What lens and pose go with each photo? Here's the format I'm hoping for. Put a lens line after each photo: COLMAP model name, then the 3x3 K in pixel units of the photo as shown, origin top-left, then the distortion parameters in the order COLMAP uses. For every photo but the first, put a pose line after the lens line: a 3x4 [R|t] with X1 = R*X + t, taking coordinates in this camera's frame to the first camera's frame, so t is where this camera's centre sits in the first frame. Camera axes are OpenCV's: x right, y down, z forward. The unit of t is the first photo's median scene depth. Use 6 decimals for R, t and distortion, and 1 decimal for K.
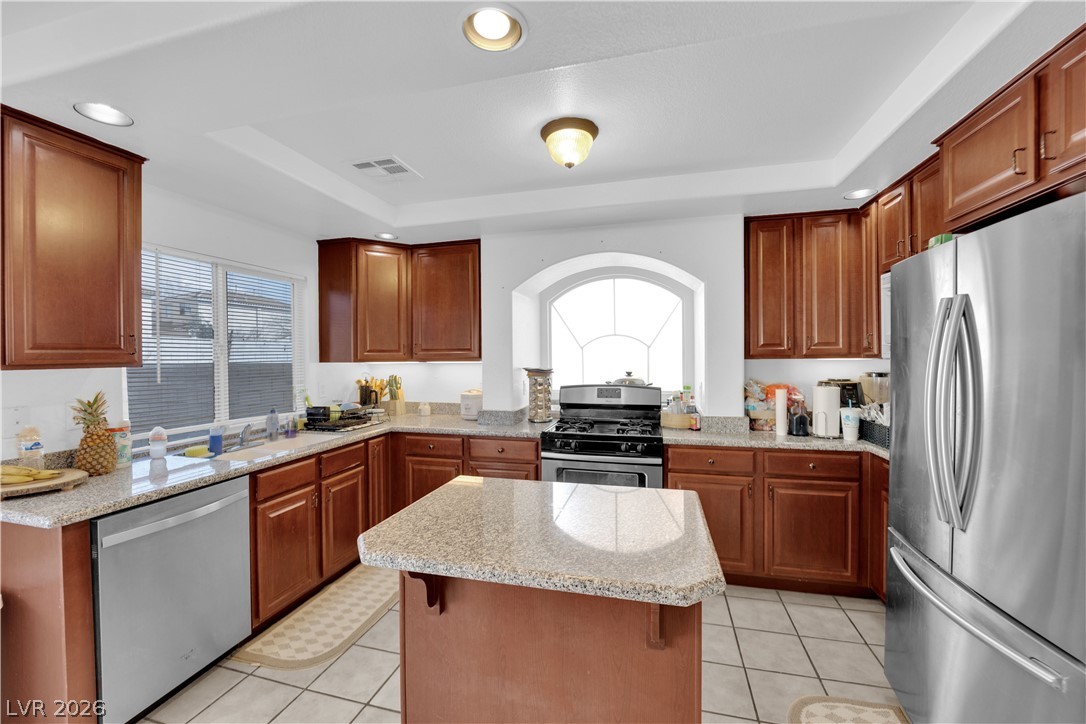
lens RADIAL K [[432.2, 0, 545.7], [0, 432.2, 357.7], [0, 0, 1]] dist [-0.019520, -0.000026]
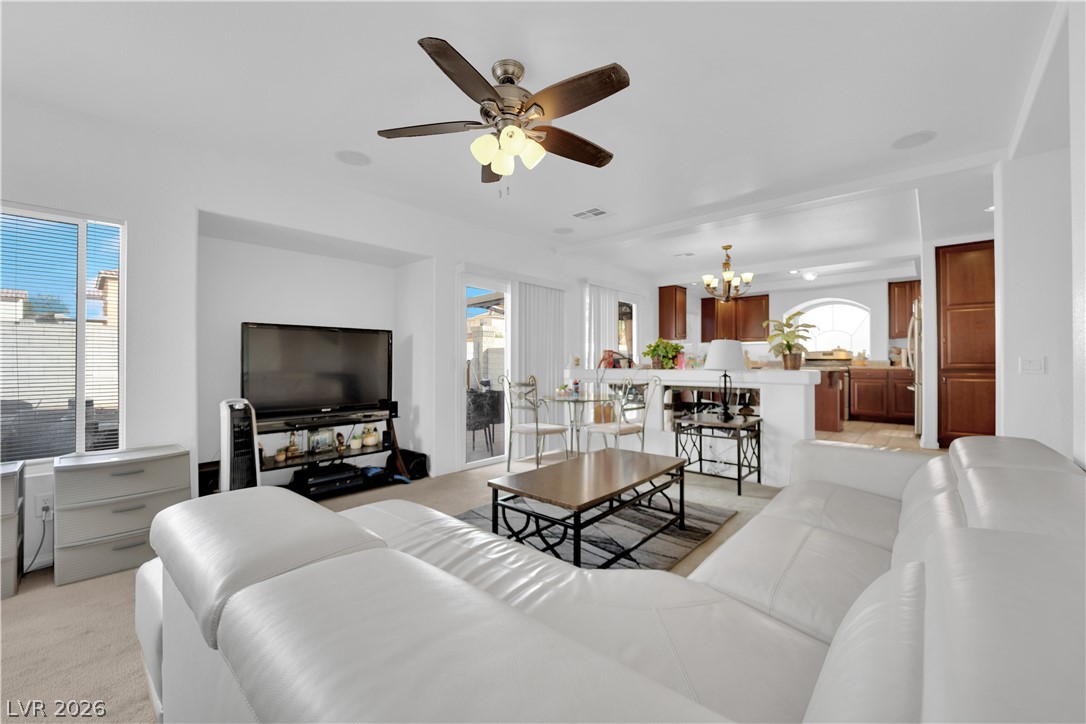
lens RADIAL K [[432.2, 0, 545.7], [0, 432.2, 357.7], [0, 0, 1]] dist [-0.019520, -0.000026]
pose [[0.888877, 0.000297, -0.458146, -0.156885], [-0.003397, 0.999977, -0.005942, 0.120105], [0.458133, 0.006838, 0.888857, -1.837934]]
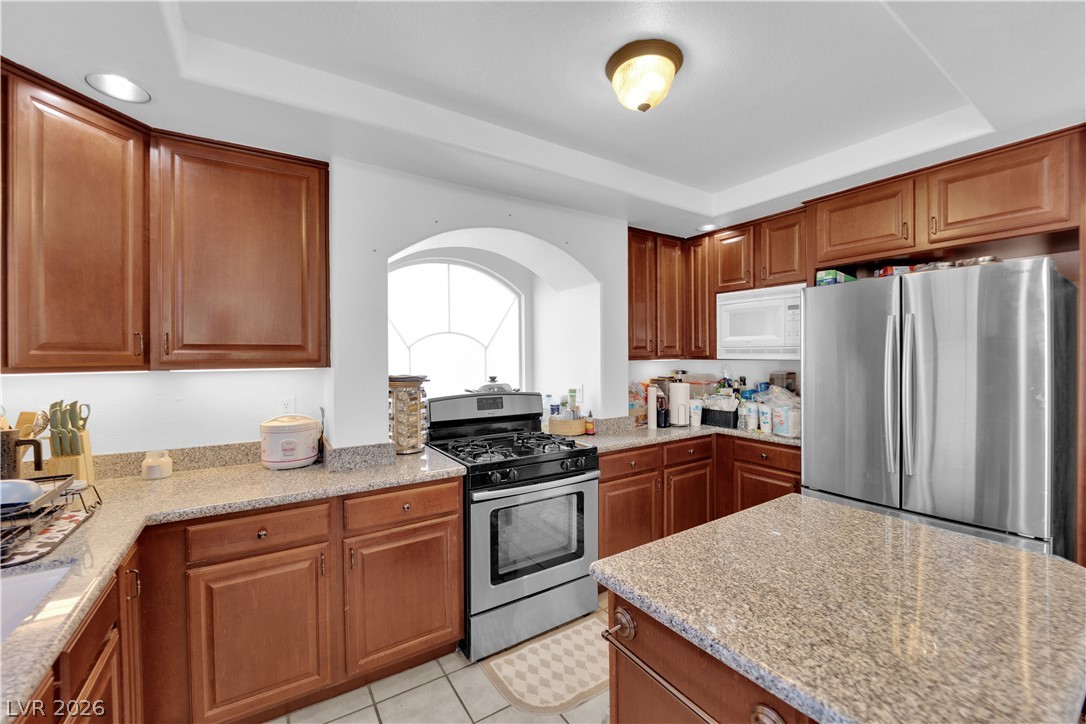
lens RADIAL K [[432.2, 0, 545.7], [0, 432.2, 357.7], [0, 0, 1]] dist [-0.019520, -0.000026]
pose [[0.679255, -0.001757, 0.733900, -0.375539], [0.005870, 0.999978, -0.003039, -0.001340], [-0.733879, 0.006372, 0.679251, 0.364811]]
